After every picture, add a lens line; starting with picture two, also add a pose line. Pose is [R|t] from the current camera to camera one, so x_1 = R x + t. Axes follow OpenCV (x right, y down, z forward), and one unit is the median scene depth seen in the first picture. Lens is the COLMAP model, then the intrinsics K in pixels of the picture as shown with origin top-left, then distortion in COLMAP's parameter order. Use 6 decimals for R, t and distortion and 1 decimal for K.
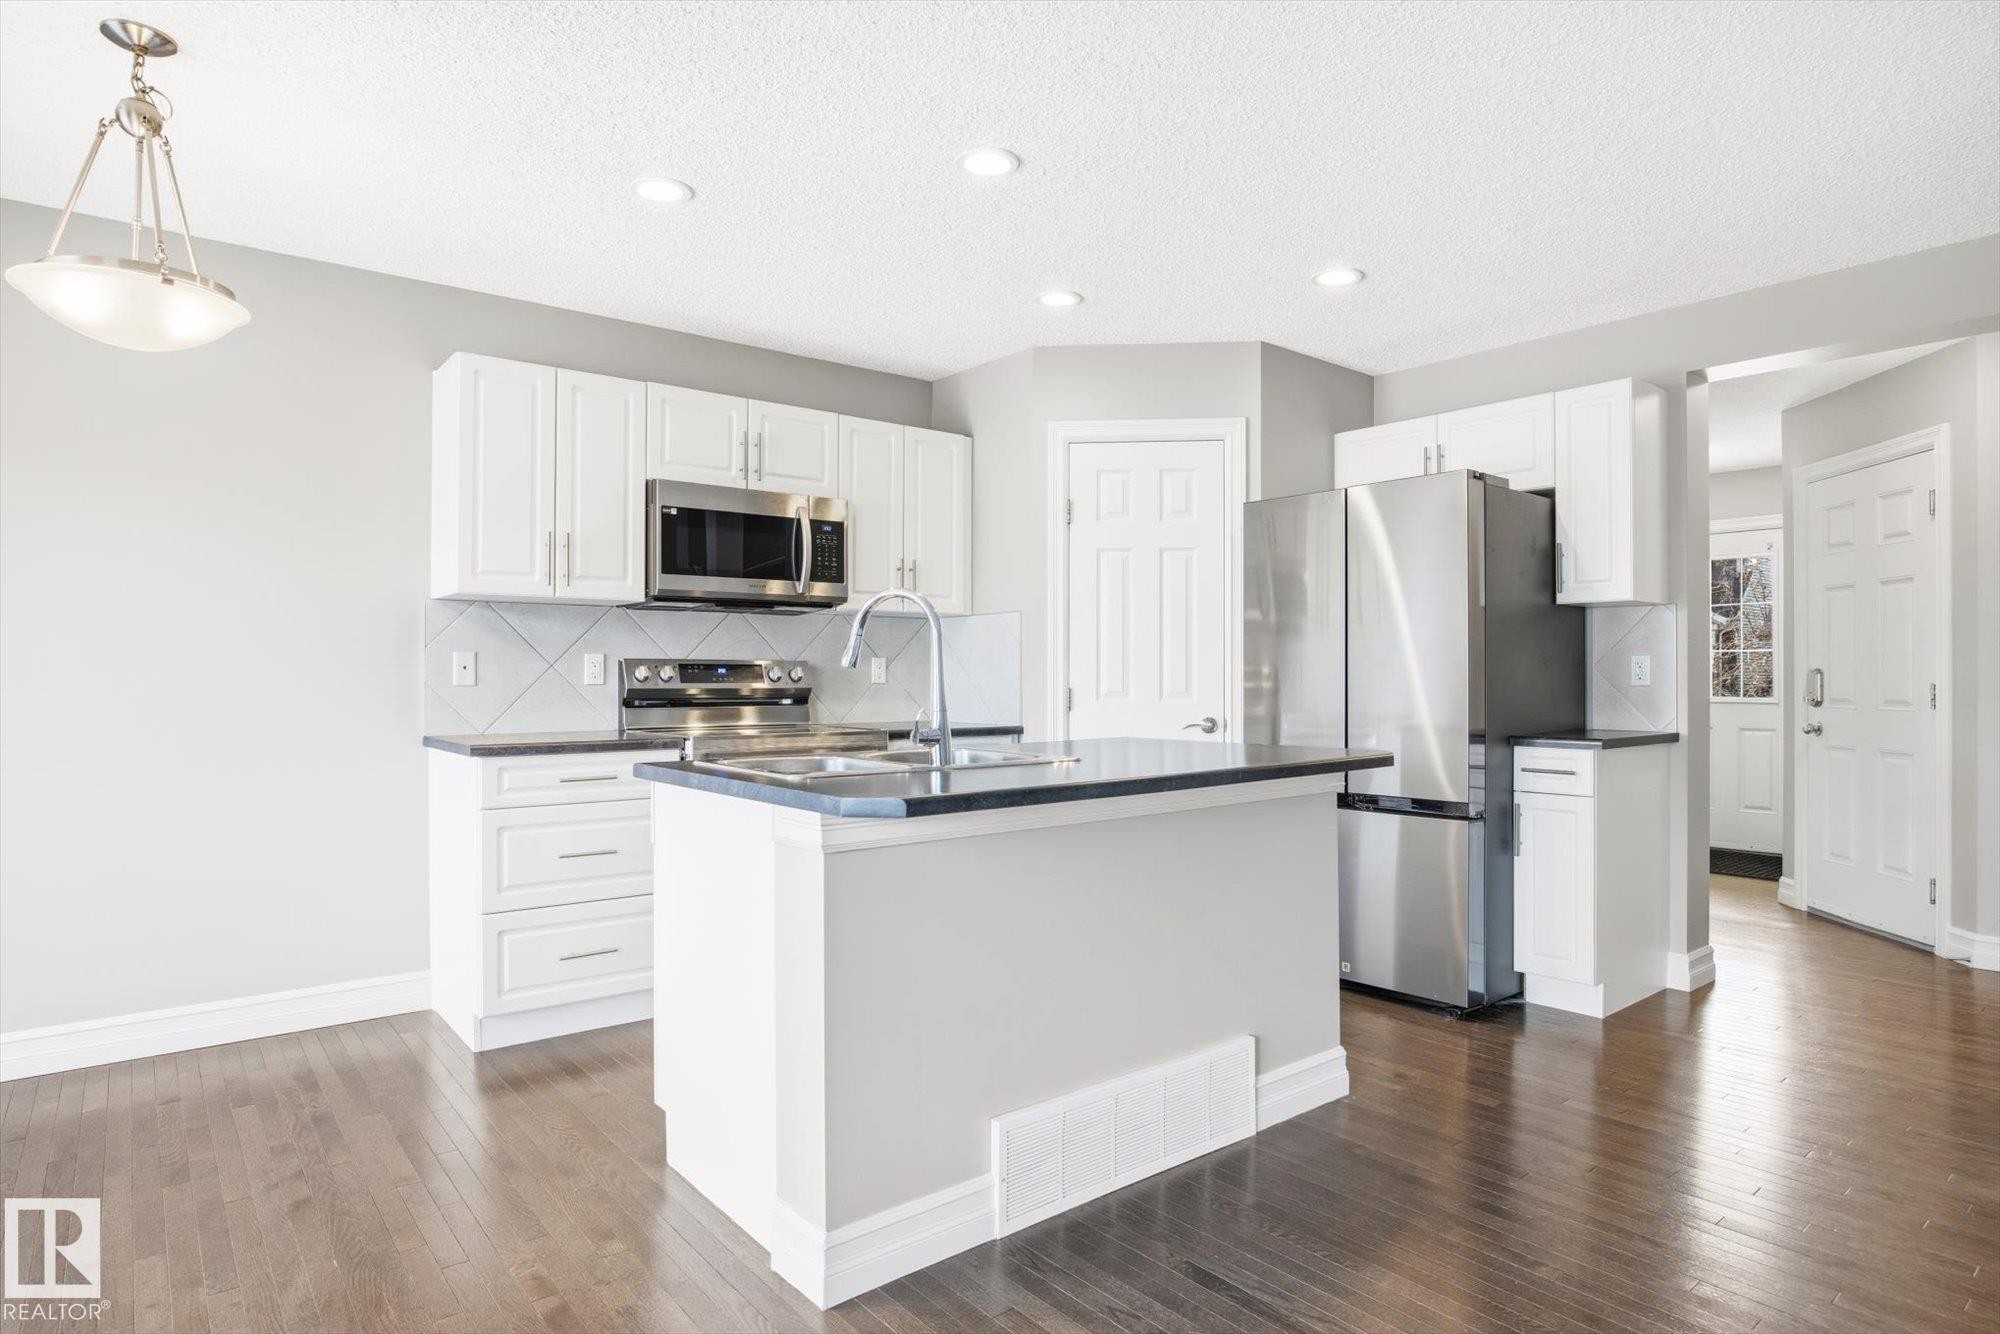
lens RADIAL K [[1112.9, 0, 1003.9], [0, 1112.9, 657.2], [0, 0, 1]] dist [-0.004513, -0.000713]
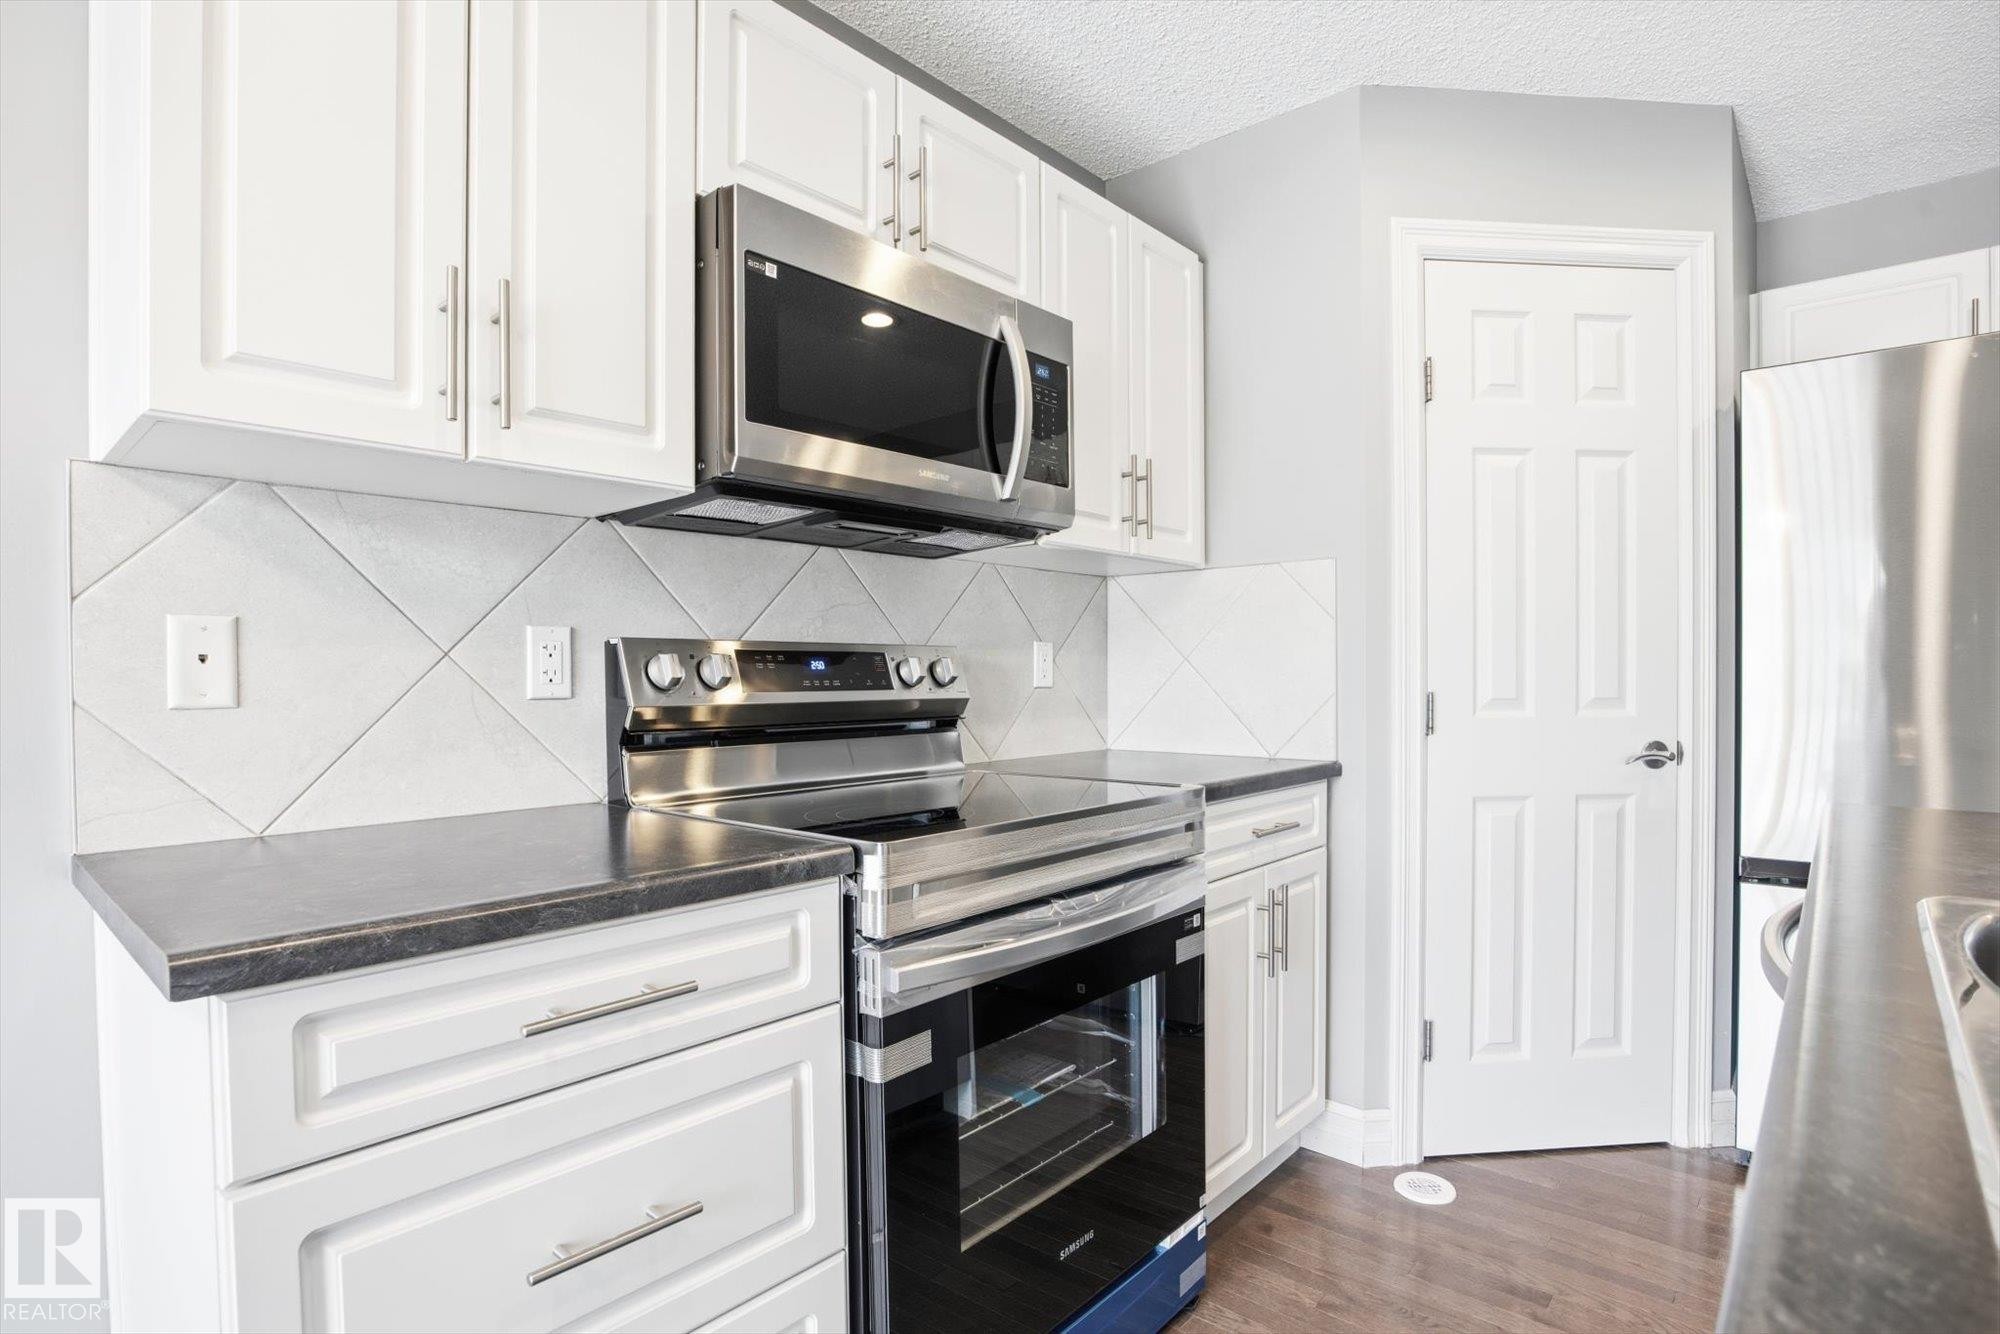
lens RADIAL K [[1012.9, 0, 1013.3], [0, 1012.9, 672.4], [0, 0, 1]] dist [-0.028948, -0.000270]
pose [[0.983672, -0.006667, 0.179846, -0.263251], [0.004056, 0.999881, 0.014882, 0.009678], [-0.179924, -0.013909, 0.983582, 0.590675]]
